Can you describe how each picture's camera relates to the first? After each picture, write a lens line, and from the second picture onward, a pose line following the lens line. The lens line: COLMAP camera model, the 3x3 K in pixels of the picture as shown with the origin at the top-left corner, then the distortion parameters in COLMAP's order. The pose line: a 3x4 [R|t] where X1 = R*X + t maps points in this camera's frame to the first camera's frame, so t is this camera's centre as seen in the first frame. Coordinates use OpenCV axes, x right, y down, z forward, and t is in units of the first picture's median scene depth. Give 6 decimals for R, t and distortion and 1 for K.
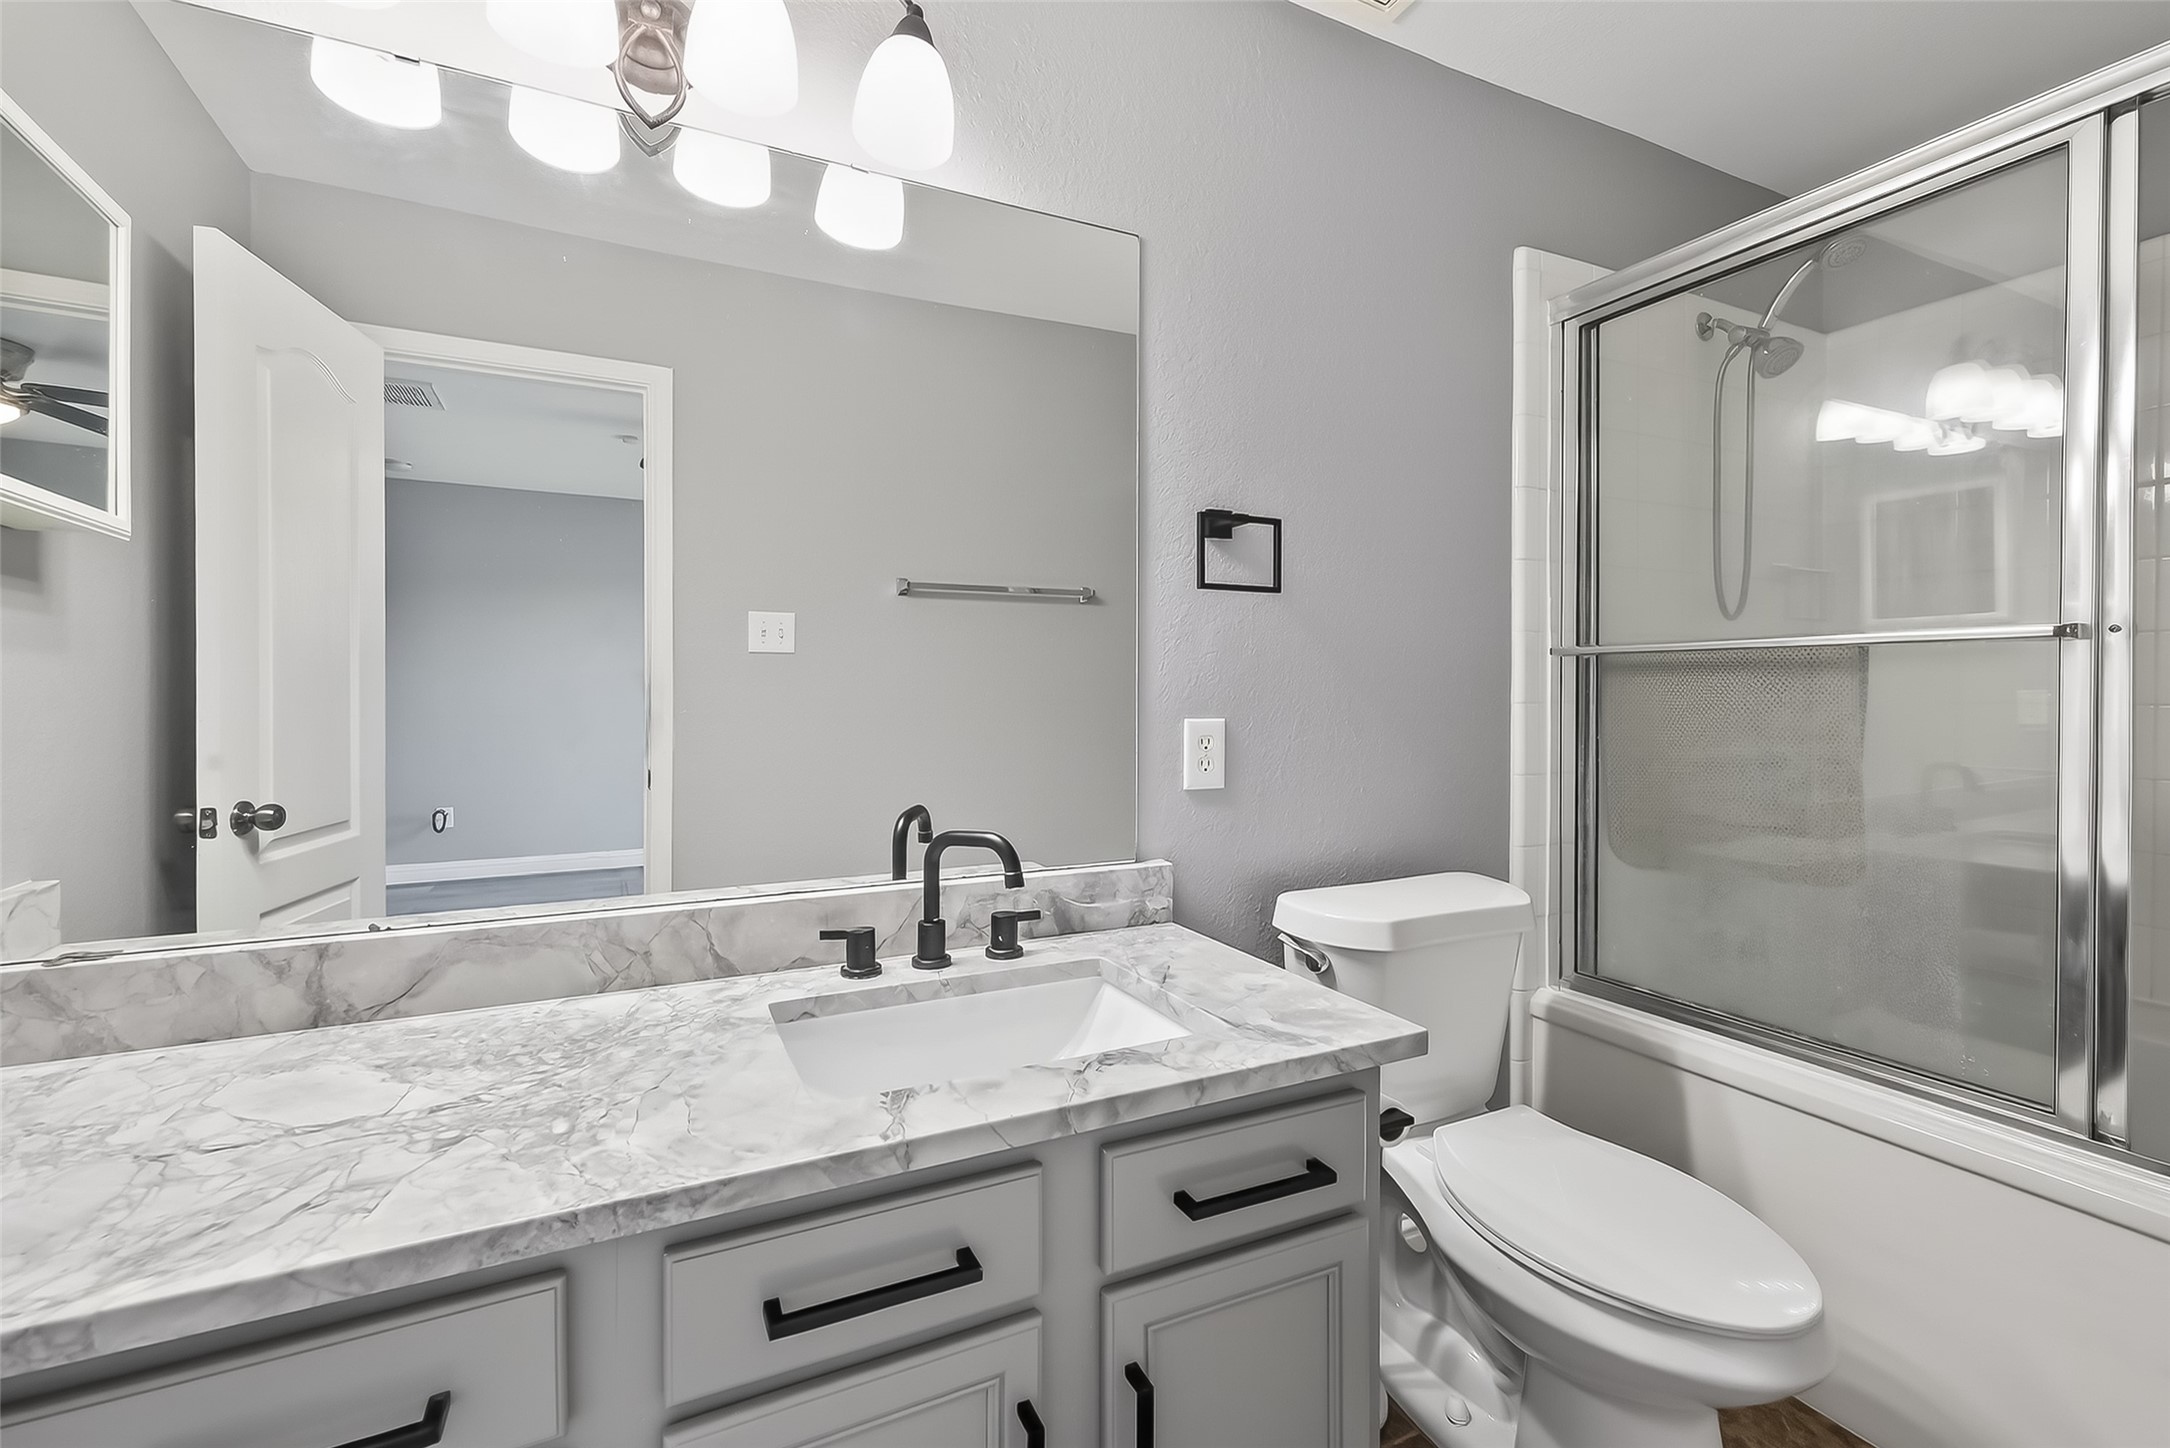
lens RADIAL K [[916.4, 0, 1072.2], [0, 916.4, 685.9], [0, 0, 1]] dist [-0.010777, -0.000141]
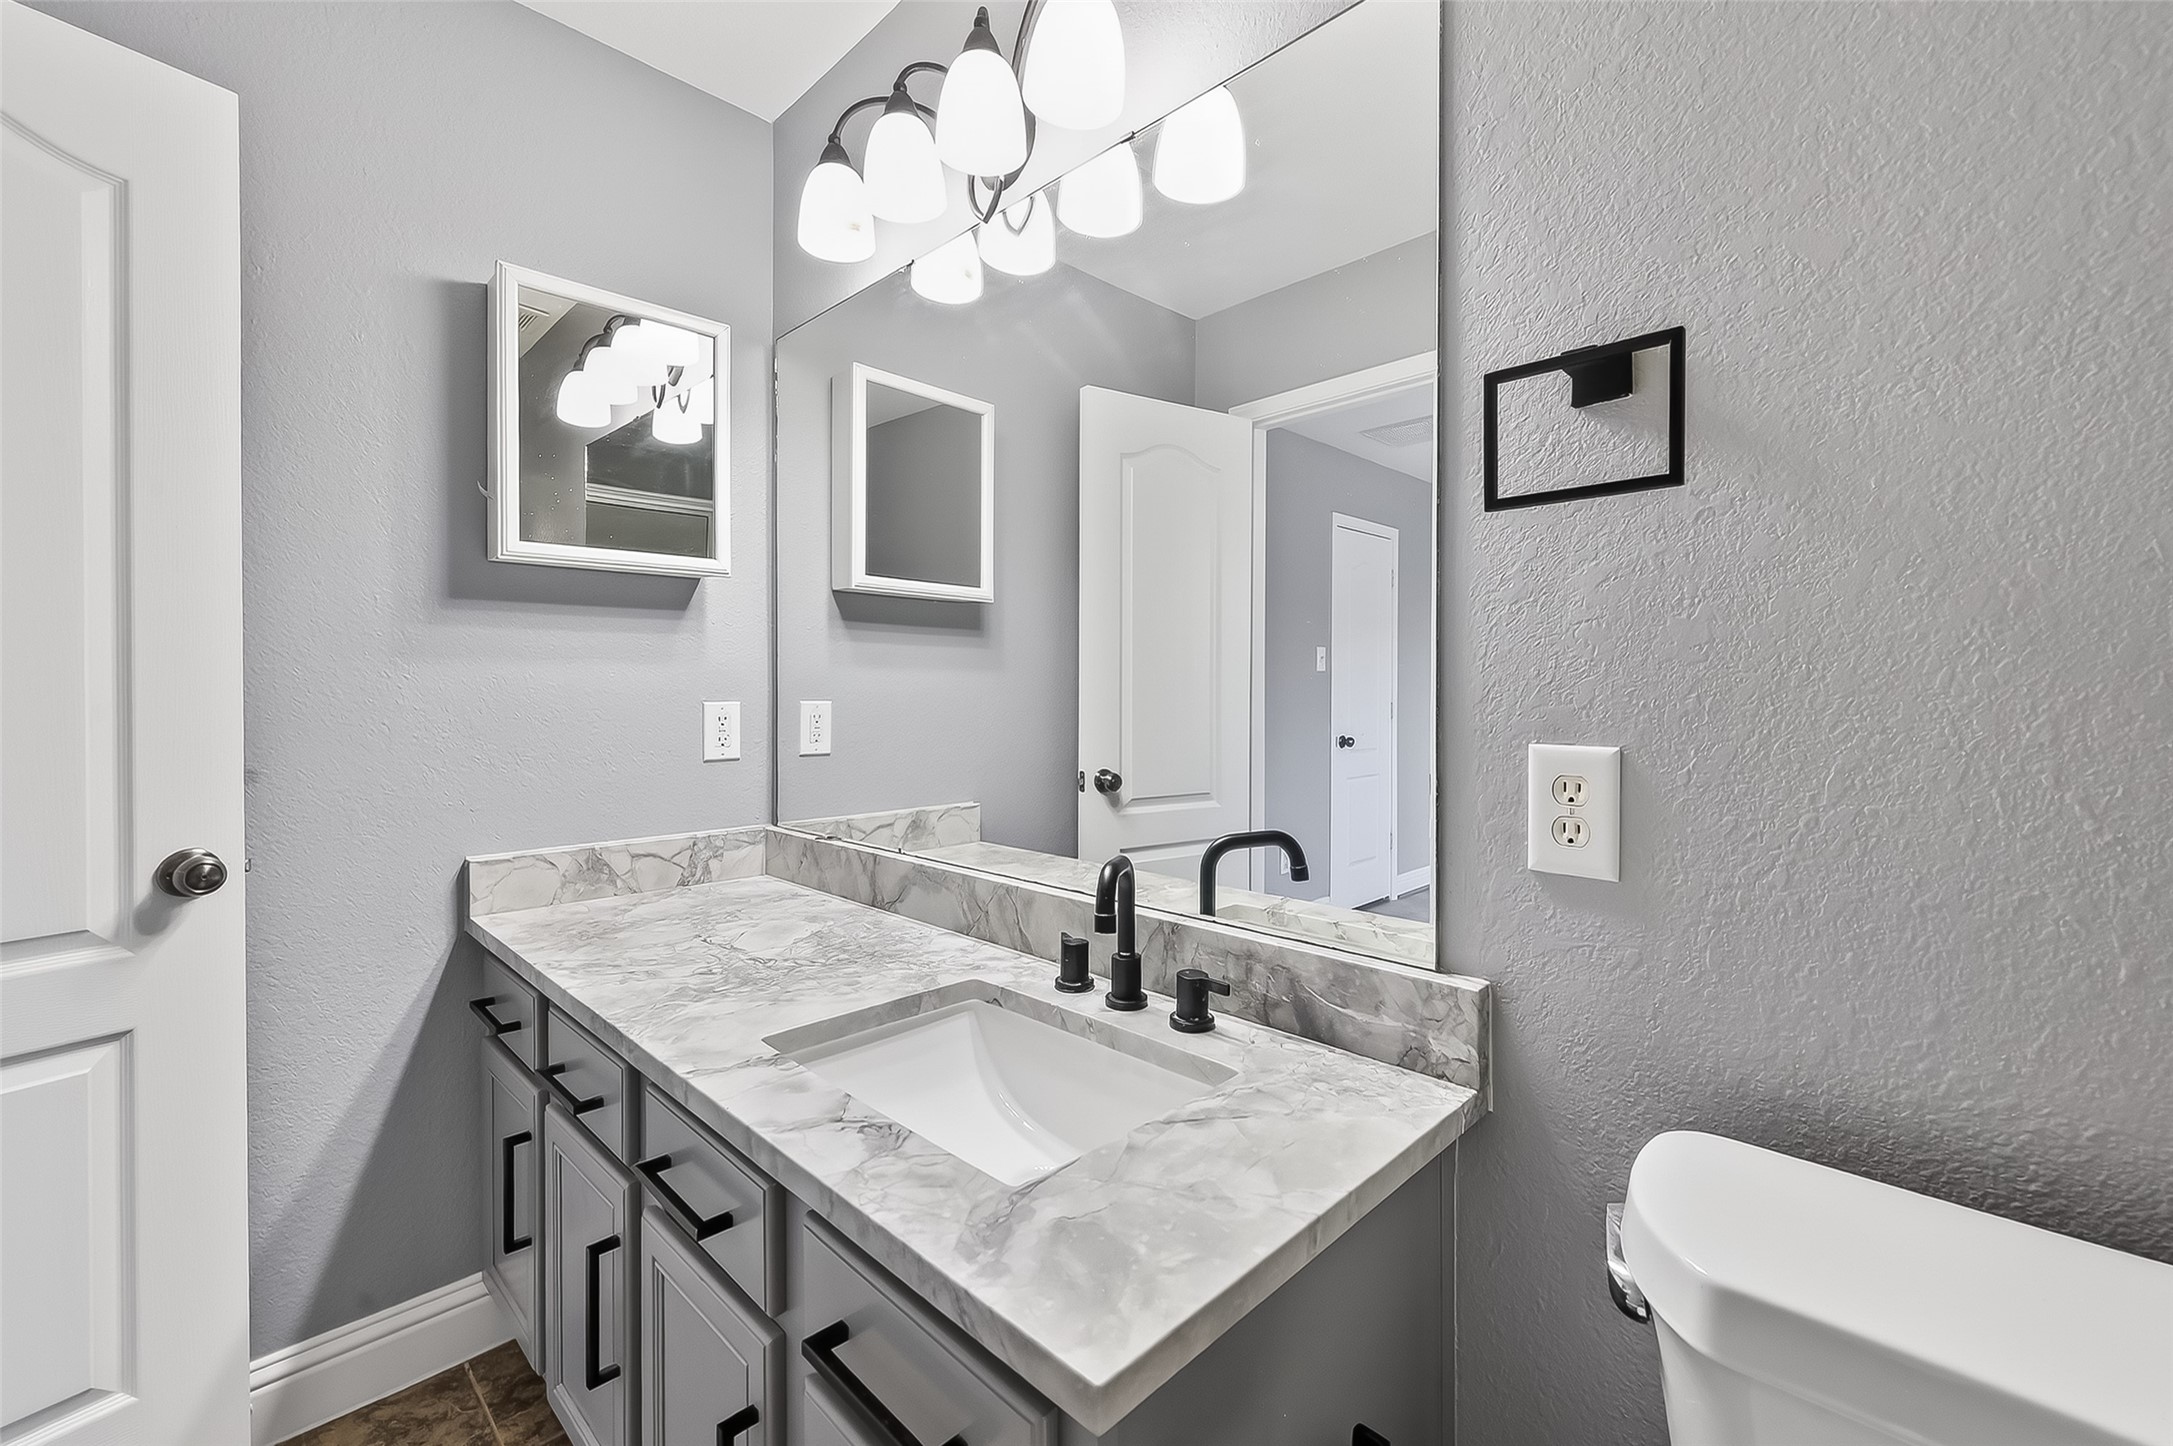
lens RADIAL K [[940.8, 0, 1086.9], [0, 940.8, 698.9], [0, 0, 1]] dist [0.000681, 0.000006]
pose [[0.347114, 0.007332, -0.937794, 0.753754], [0.002351, 0.999959, 0.008688, 0.004081], [0.937820, -0.005220, 0.347083, 0.725723]]
